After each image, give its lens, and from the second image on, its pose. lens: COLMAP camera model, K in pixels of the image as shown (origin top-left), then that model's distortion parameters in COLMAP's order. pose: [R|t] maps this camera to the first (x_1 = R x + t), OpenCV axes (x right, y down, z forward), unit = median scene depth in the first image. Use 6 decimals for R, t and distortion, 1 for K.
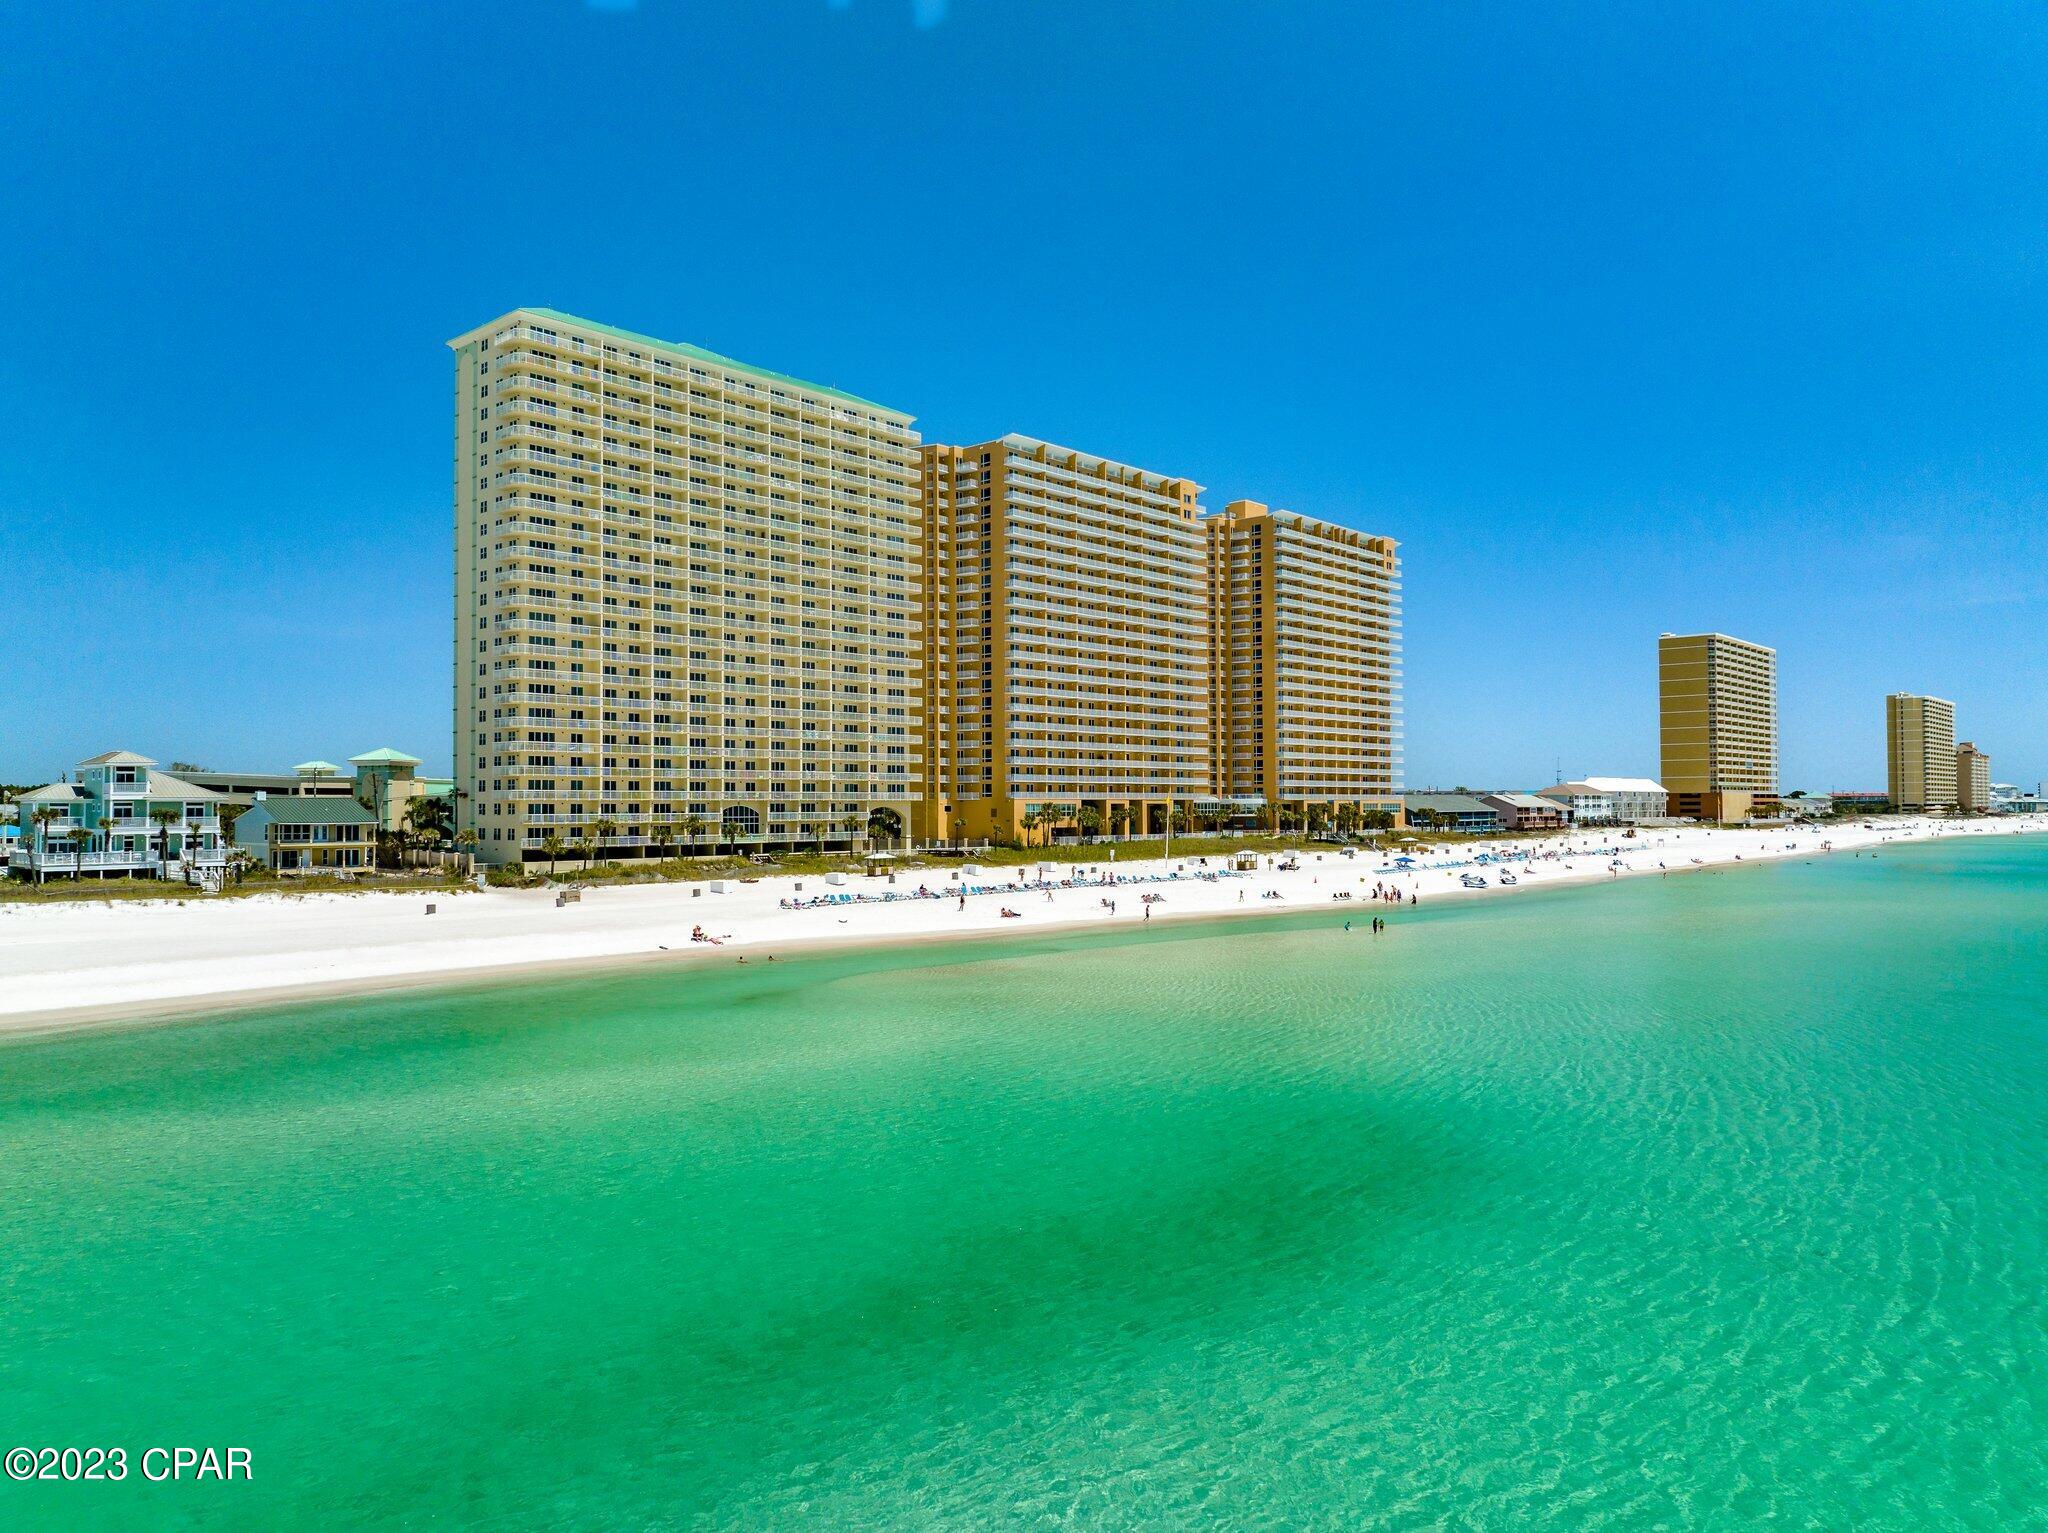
lens RADIAL K [[1423.7, 0, 1024.0], [0, 1423.7, 766.5], [0, 0, 1]] dist [0.020324, -0.094932]
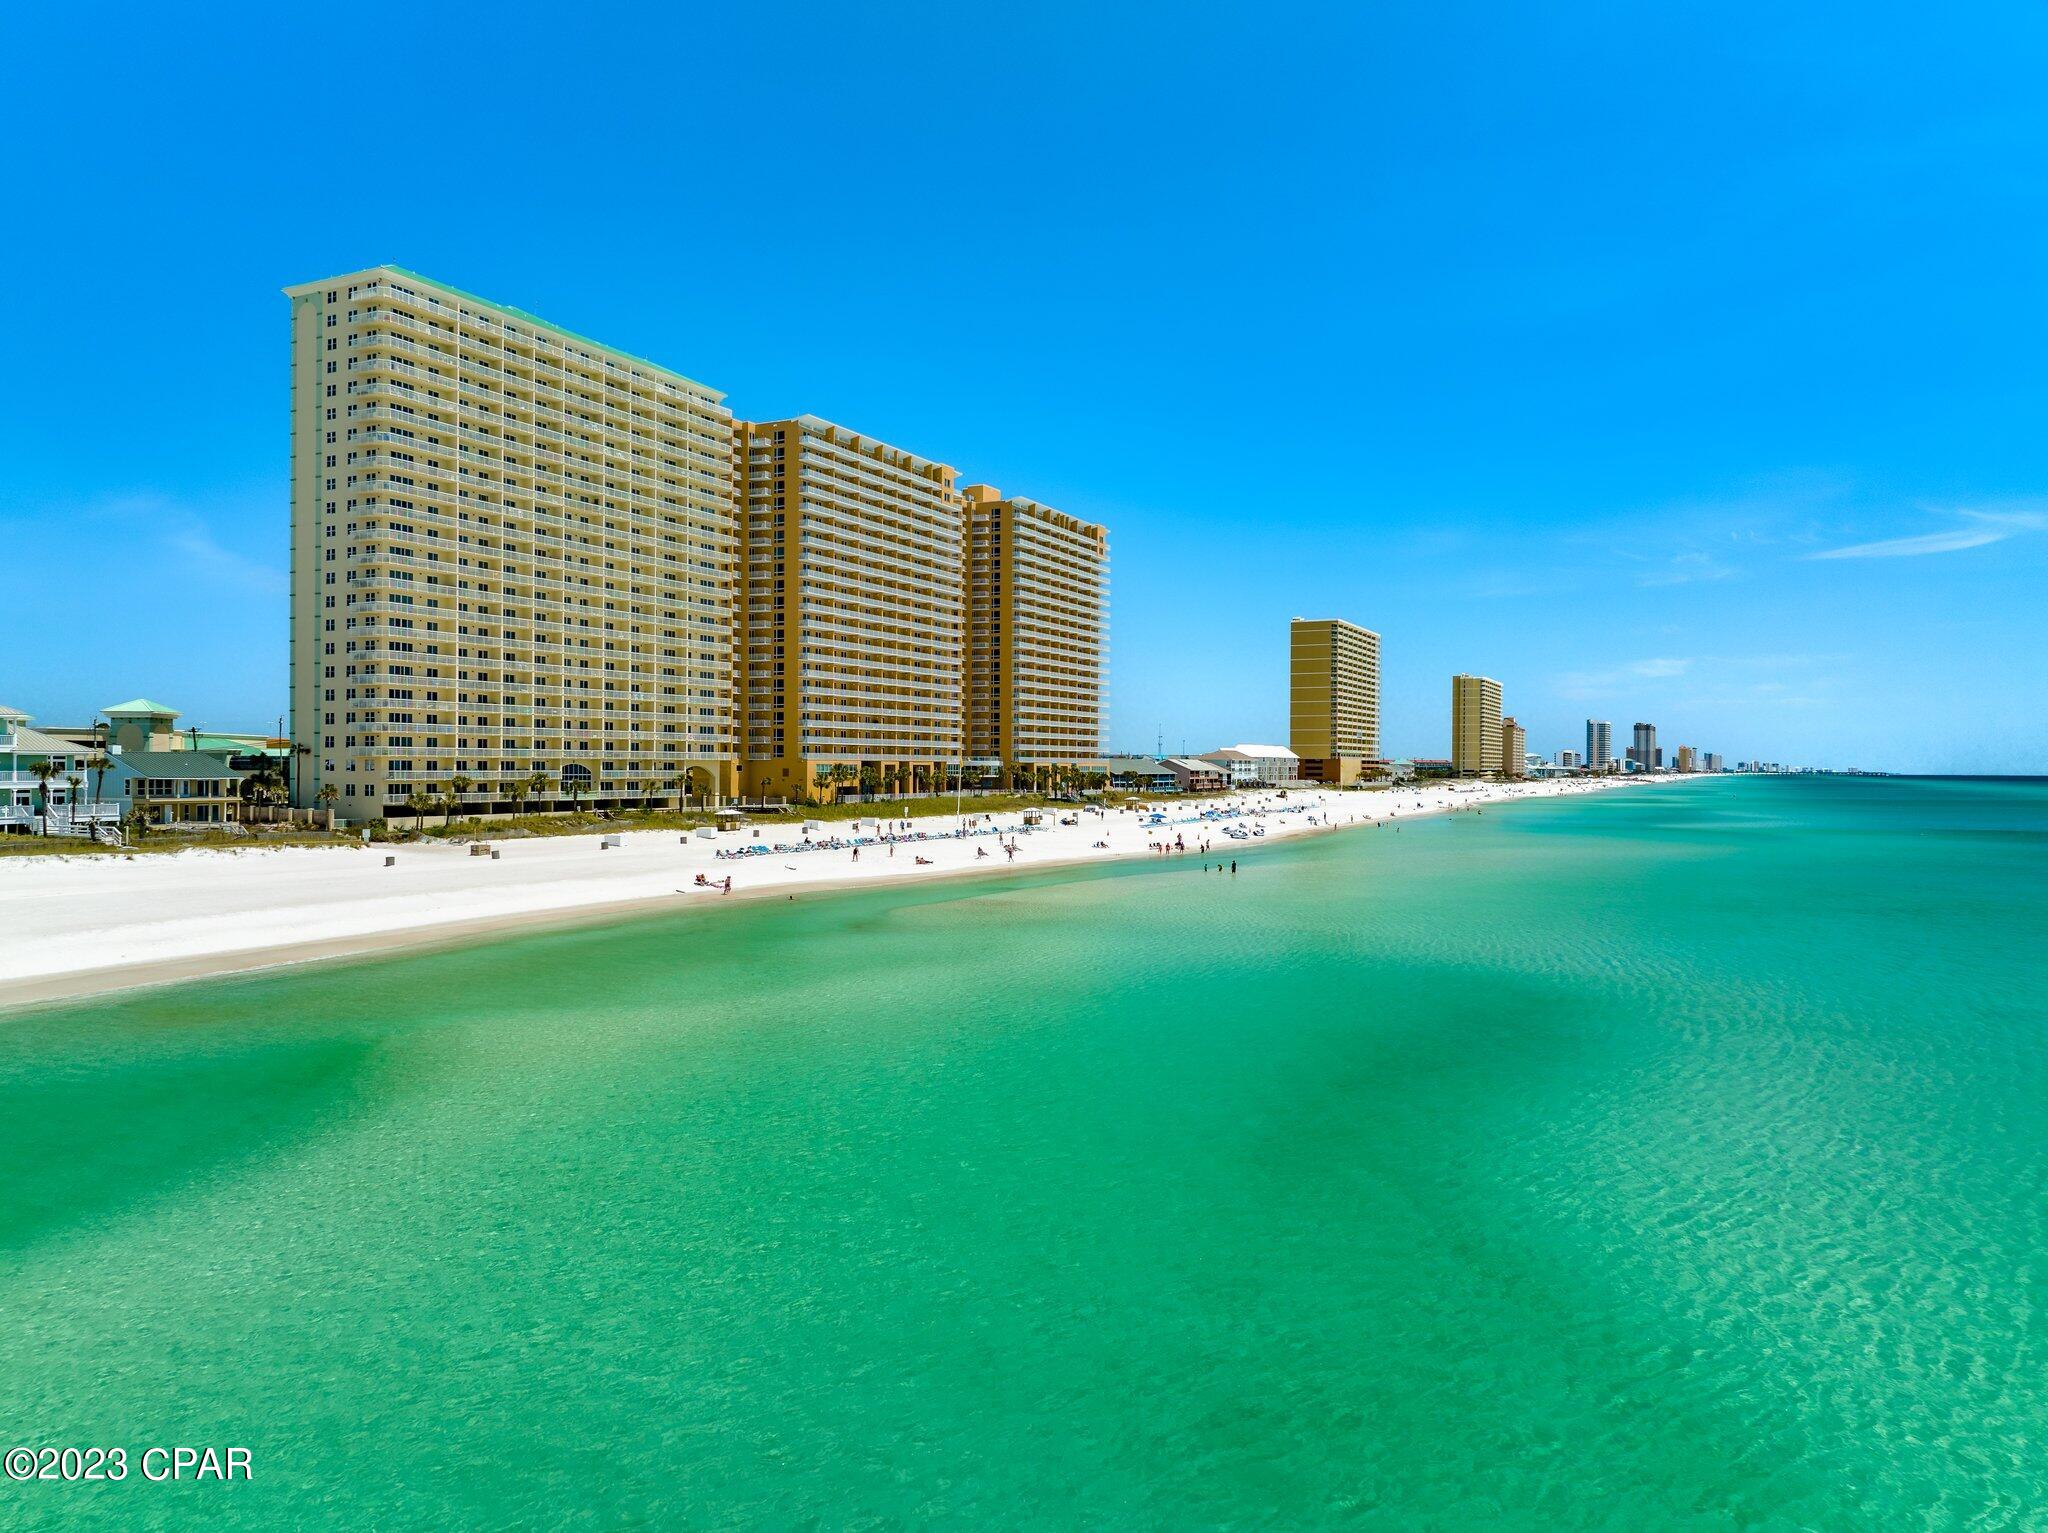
lens RADIAL K [[1423.7, 0, 1024.0], [0, 1423.7, 766.5], [0, 0, 1]] dist [0.020324, -0.094932]
pose [[0.962424, 0.008859, 0.271408, -0.161324], [-0.016475, 0.999531, 0.025796, -0.002432], [-0.271053, -0.029298, 0.962119, -0.081283]]
